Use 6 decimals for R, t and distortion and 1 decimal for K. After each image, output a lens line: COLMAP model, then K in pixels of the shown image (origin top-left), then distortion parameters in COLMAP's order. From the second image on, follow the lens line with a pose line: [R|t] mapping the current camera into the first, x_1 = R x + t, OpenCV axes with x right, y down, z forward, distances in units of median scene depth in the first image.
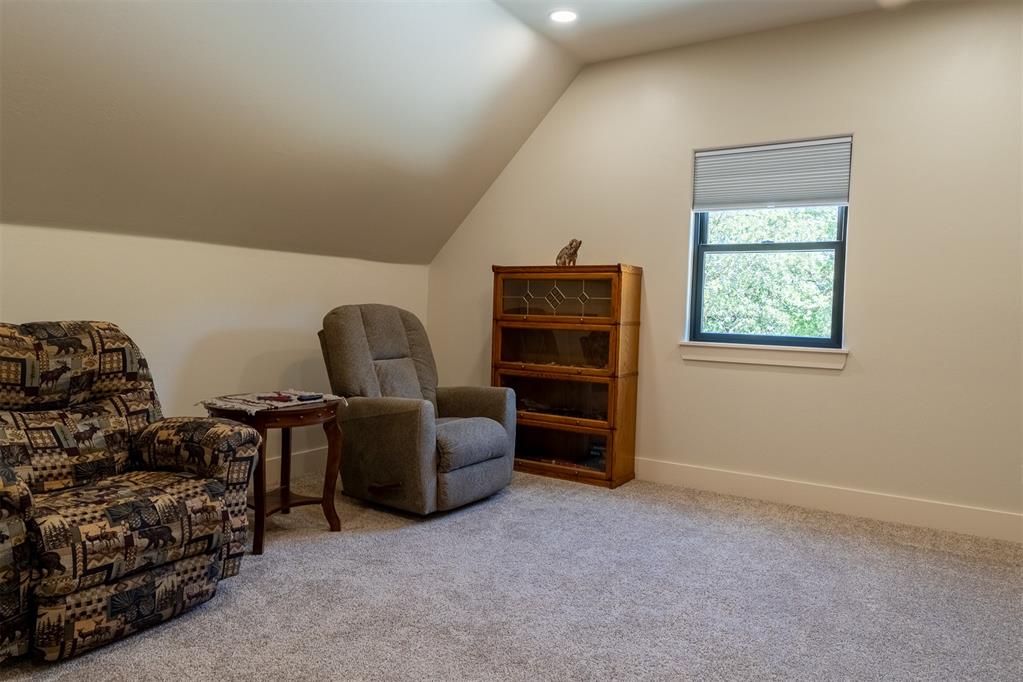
lens RADIAL K [[634.4, 0, 514.4], [0, 634.4, 342.6], [0, 0, 1]] dist [-0.008116, 0.000788]
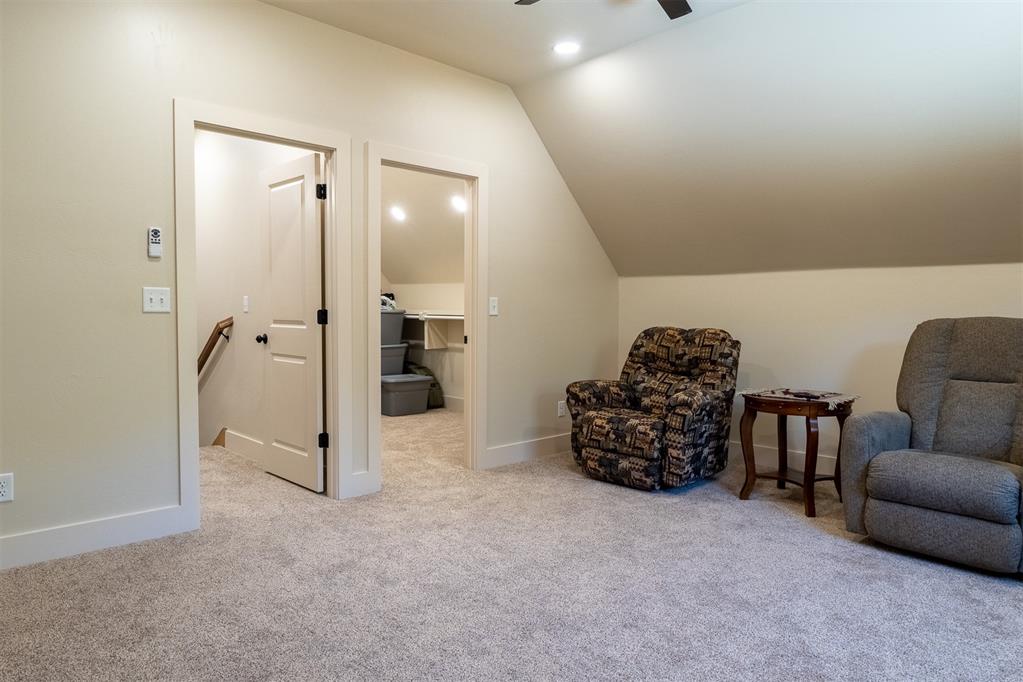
lens RADIAL K [[634.4, 0, 513.5], [0, 634.4, 338.4], [0, 0, 1]] dist [-0.008116, 0.000788]
pose [[-0.189378, 0.016806, -0.981760, 1.181468], [-0.061902, 0.997660, 0.029019, -0.025190], [0.979951, 0.066268, -0.187895, 0.870067]]
